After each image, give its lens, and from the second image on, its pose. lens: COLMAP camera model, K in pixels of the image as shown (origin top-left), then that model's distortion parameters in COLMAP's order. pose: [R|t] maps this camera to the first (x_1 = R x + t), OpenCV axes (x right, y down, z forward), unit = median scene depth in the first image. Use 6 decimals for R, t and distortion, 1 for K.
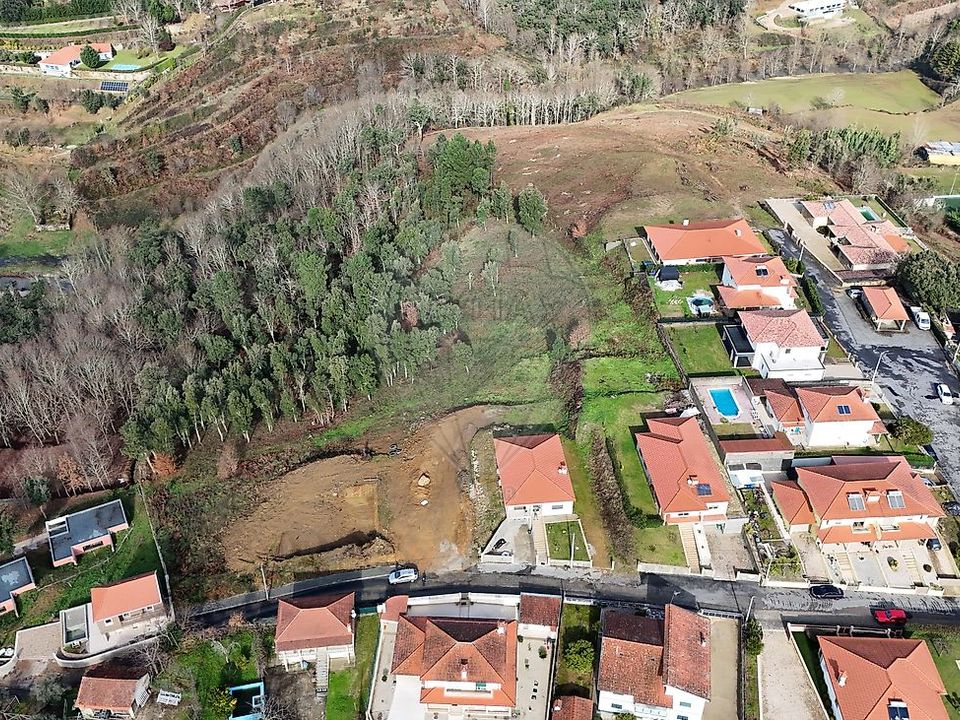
lens RADIAL K [[933.0, 0, 480.0], [0, 933.0, 360.0], [0, 0, 1]] dist [0.049812, -0.029997]
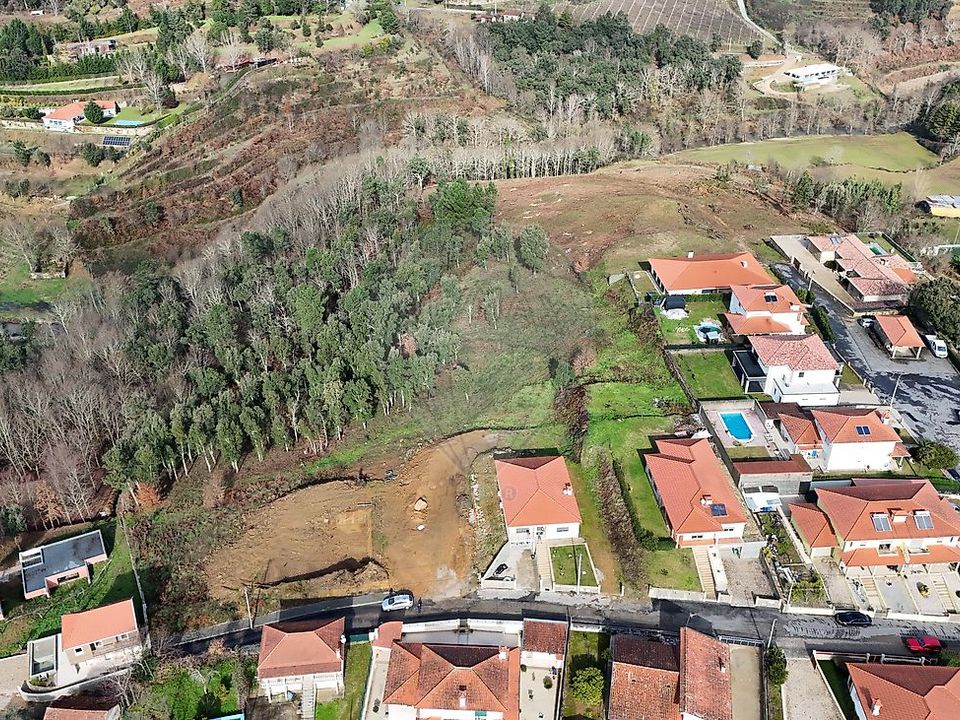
lens RADIAL K [[933.0, 0, 480.0], [0, 933.0, 360.0], [0, 0, 1]] dist [0.049812, -0.029997]
pose [[0.999991, 0.003982, 0.001160, -0.001493], [-0.003872, 0.996534, -0.083100, 0.051117], [-0.001487, 0.083094, 0.996541, 0.038140]]
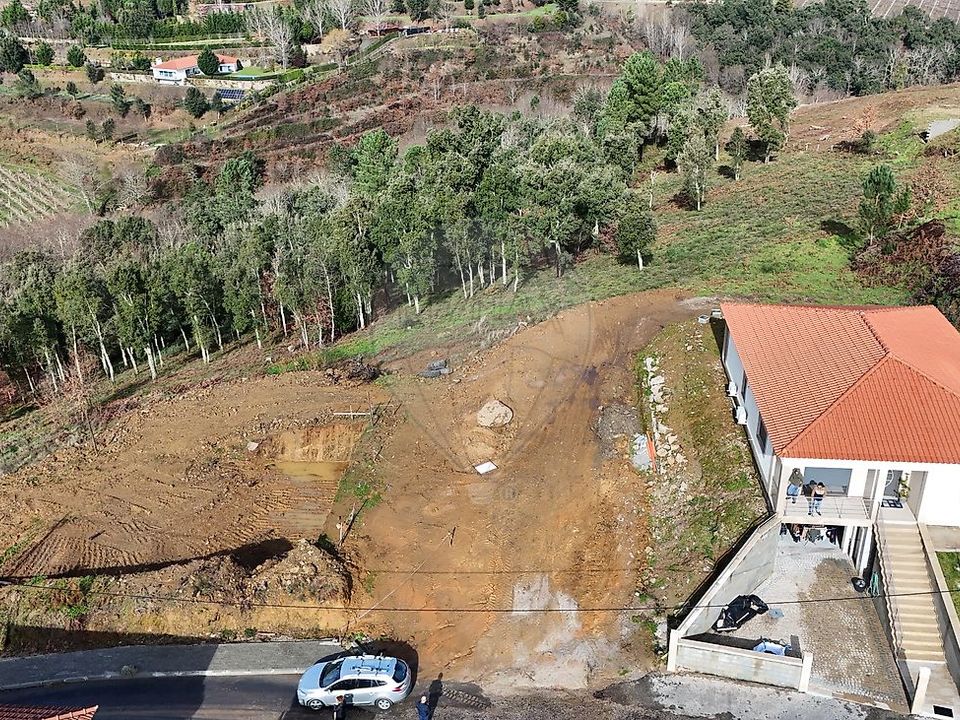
lens RADIAL K [[933.0, 0, 480.0], [0, 933.0, 360.0], [0, 0, 1]] dist [0.049812, -0.029997]
pose [[0.981800, 0.076735, -0.173725, -0.007921], [-0.108151, 0.977833, -0.179293, 0.142133], [0.156116, 0.194819, 0.968335, 0.561814]]
